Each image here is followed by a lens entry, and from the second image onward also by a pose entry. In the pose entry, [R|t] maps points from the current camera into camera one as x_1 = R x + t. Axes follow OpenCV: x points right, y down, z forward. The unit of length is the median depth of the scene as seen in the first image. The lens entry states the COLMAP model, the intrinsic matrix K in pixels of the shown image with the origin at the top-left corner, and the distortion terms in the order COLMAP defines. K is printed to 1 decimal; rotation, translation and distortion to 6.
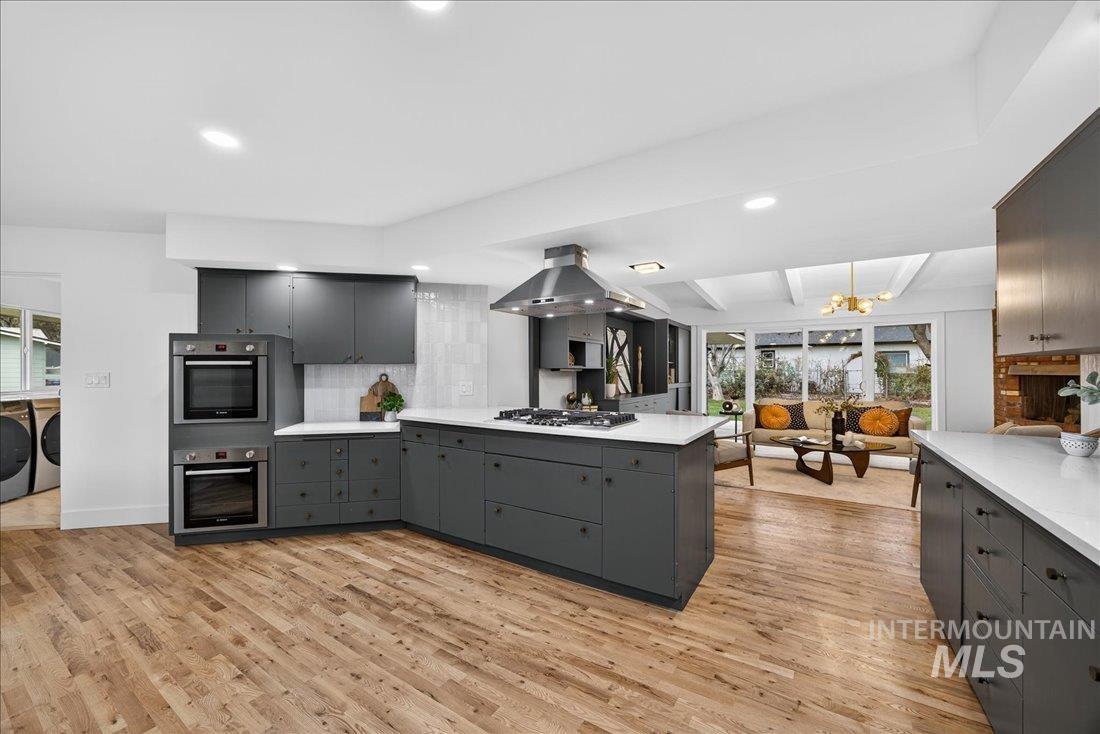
lens RADIAL K [[434.4, 0, 553.4], [0, 434.4, 372.7], [0, 0, 1]] dist [-0.000907, -0.000001]
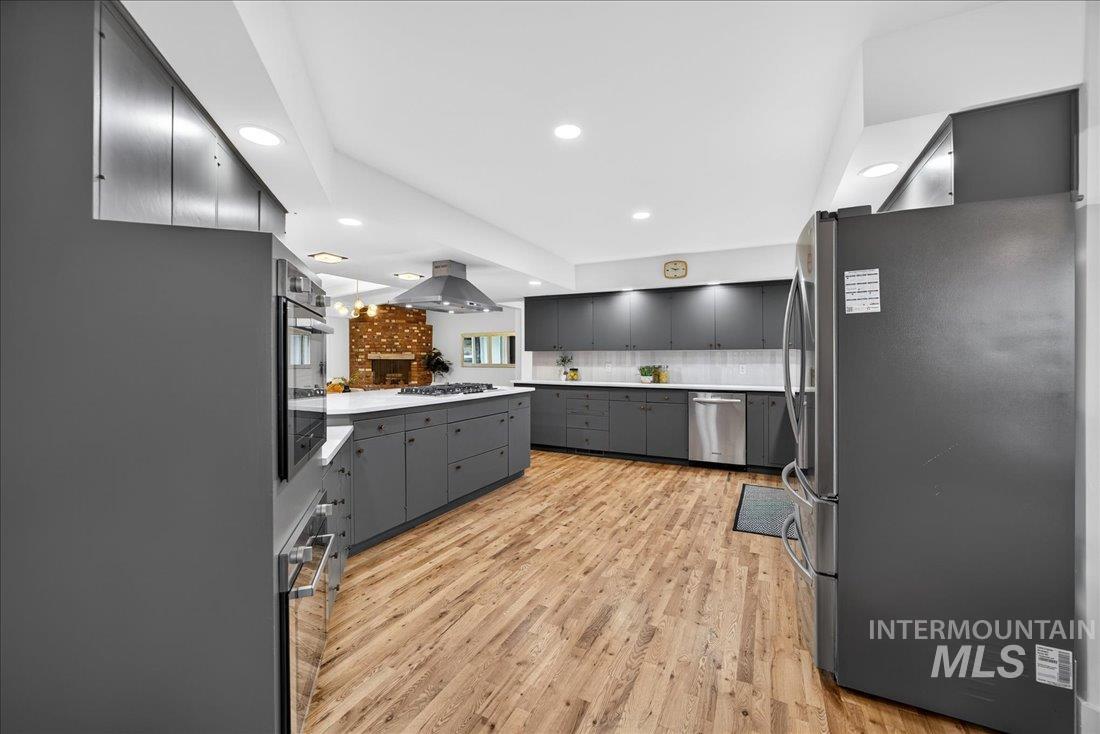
lens RADIAL K [[428.2, 0, 549.0], [0, 428.2, 357.1], [0, 0, 1]] dist [0.000000, 0.000012]
pose [[-0.103126, 0.006422, 0.994648, -1.455220], [-0.001215, 0.999978, -0.006583, 0.014201], [-0.994668, -0.001888, -0.103116, 0.933542]]
